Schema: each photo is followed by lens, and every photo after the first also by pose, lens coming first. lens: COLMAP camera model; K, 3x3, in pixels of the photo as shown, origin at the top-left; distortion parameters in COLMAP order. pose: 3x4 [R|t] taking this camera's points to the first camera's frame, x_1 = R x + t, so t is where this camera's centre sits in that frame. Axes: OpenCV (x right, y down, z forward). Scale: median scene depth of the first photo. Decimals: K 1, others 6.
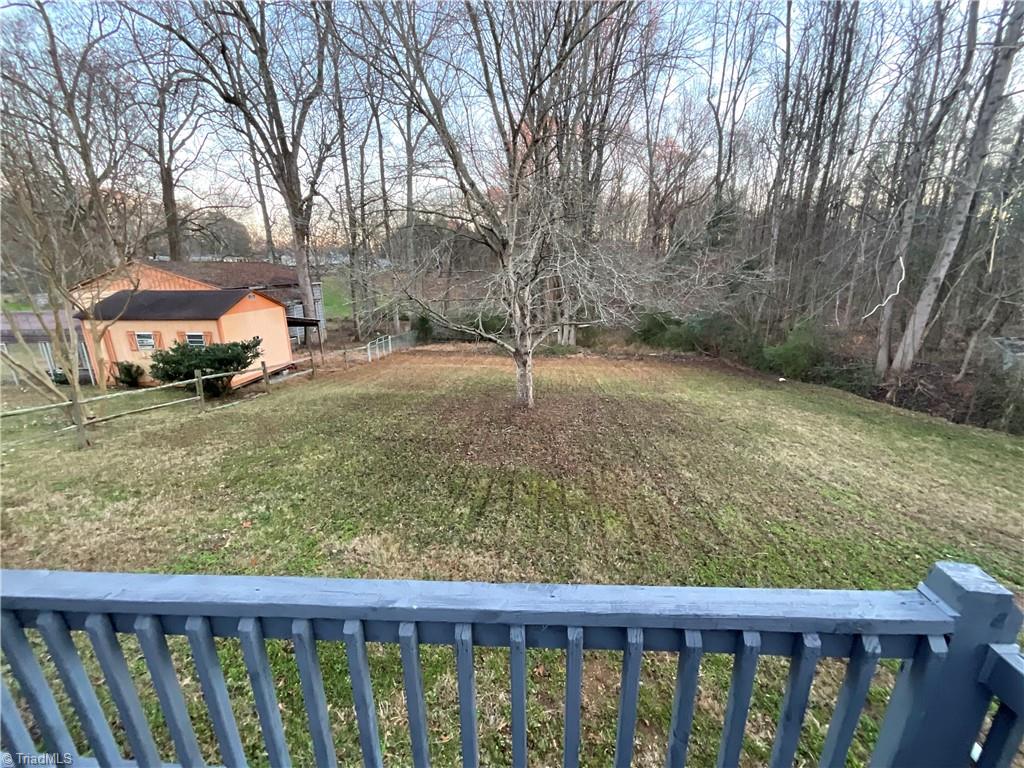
lens RADIAL K [[414.7, 0, 511.2], [0, 414.7, 386.2], [0, 0, 1]] dist [-0.000110, 0.000037]
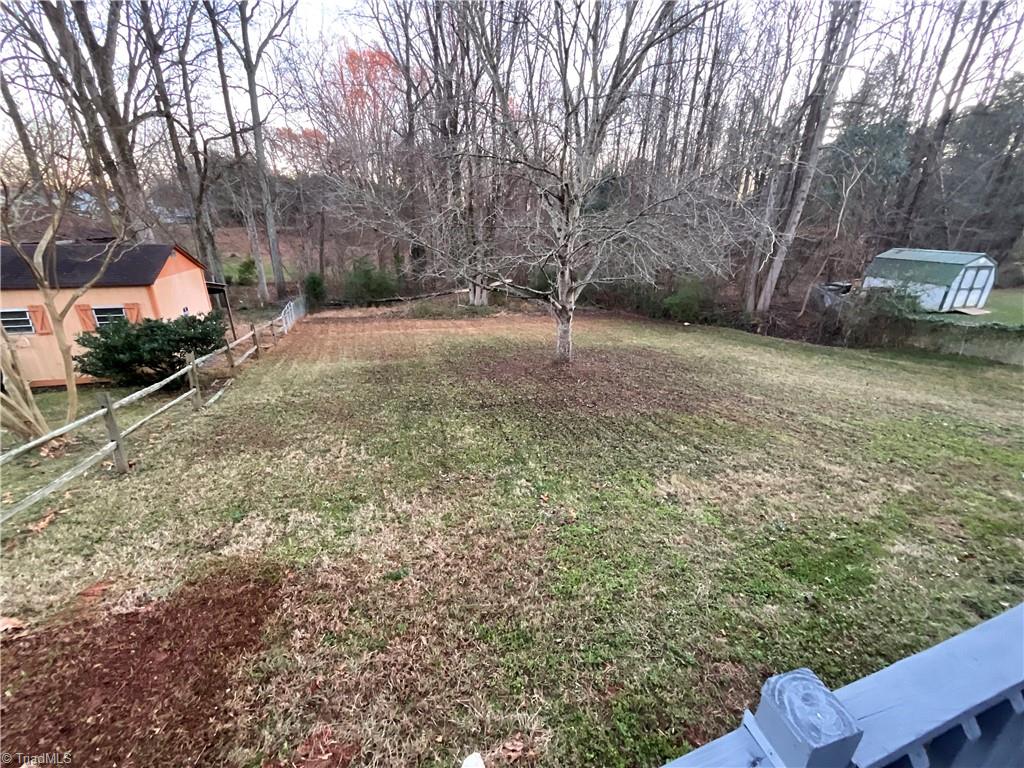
lens RADIAL K [[414.7, 0, 511.2], [0, 414.7, 386.2], [0, 0, 1]] dist [-0.000110, 0.000037]
pose [[0.920708, -0.117393, 0.372176, -0.406714], [0.082921, 0.990755, 0.107374, -0.010370], [-0.381340, -0.067999, 0.921931, 0.067165]]
